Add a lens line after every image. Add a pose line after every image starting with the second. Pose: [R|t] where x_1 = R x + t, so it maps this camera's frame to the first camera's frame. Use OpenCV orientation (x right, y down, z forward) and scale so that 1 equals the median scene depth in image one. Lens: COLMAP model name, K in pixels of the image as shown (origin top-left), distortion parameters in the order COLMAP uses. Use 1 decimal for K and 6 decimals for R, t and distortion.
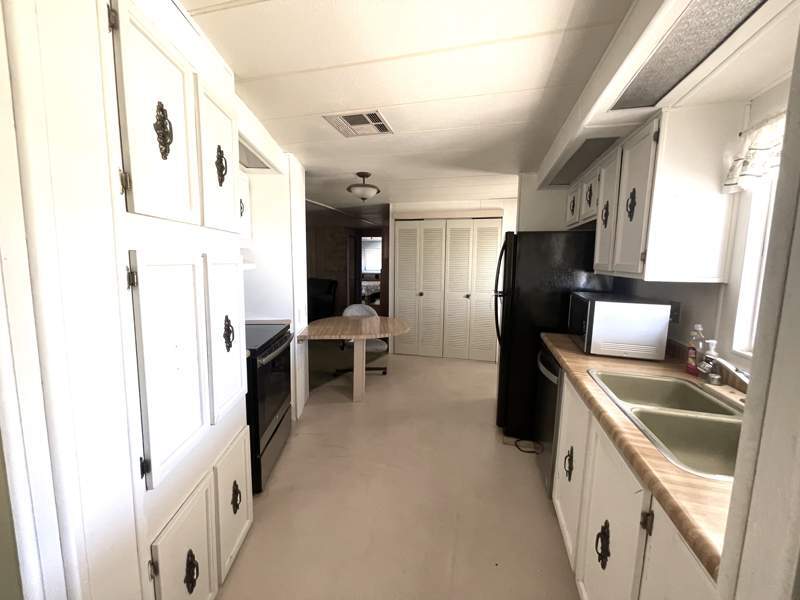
lens RADIAL K [[325.5, 0, 399.4], [0, 325.5, 297.8], [0, 0, 1]] dist [-0.001394, -0.000070]
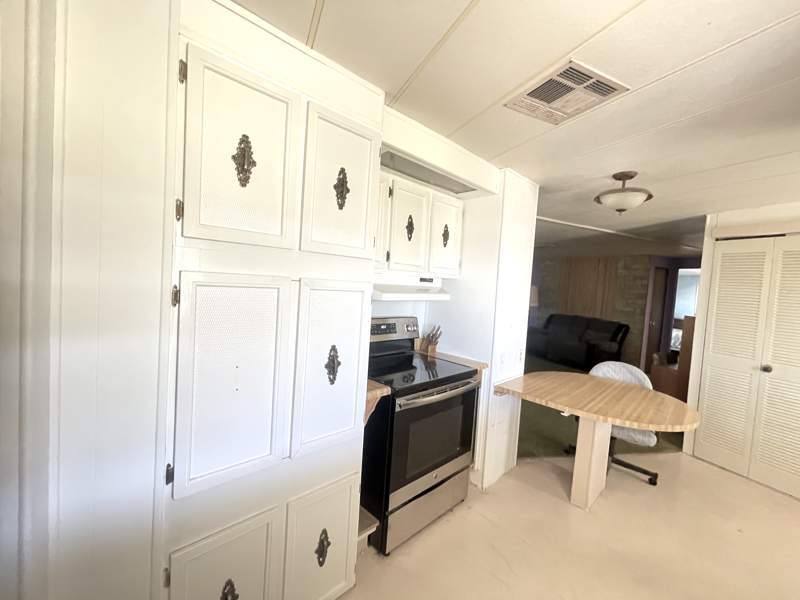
lens RADIAL K [[325.5, 0, 399.4], [0, 325.5, 297.8], [0, 0, 1]] dist [-0.001394, -0.000070]
pose [[0.632111, 0.064694, -0.772172, 0.135504], [-0.142779, 0.989170, -0.034006, -0.034233], [0.761610, 0.131746, 0.634503, 0.240996]]
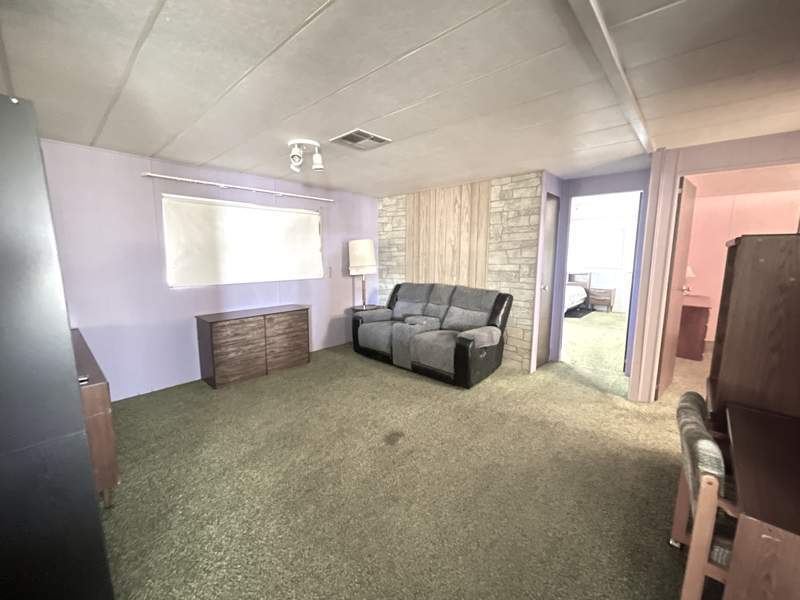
lens RADIAL K [[325.5, 0, 399.4], [0, 325.5, 297.8], [0, 0, 1]] dist [-0.001394, -0.000070]
pose [[0.890700, 0.050515, -0.451776, -0.314168], [-0.042306, 0.998705, 0.028260, -0.137285], [0.452618, -0.006059, 0.891684, 1.305125]]
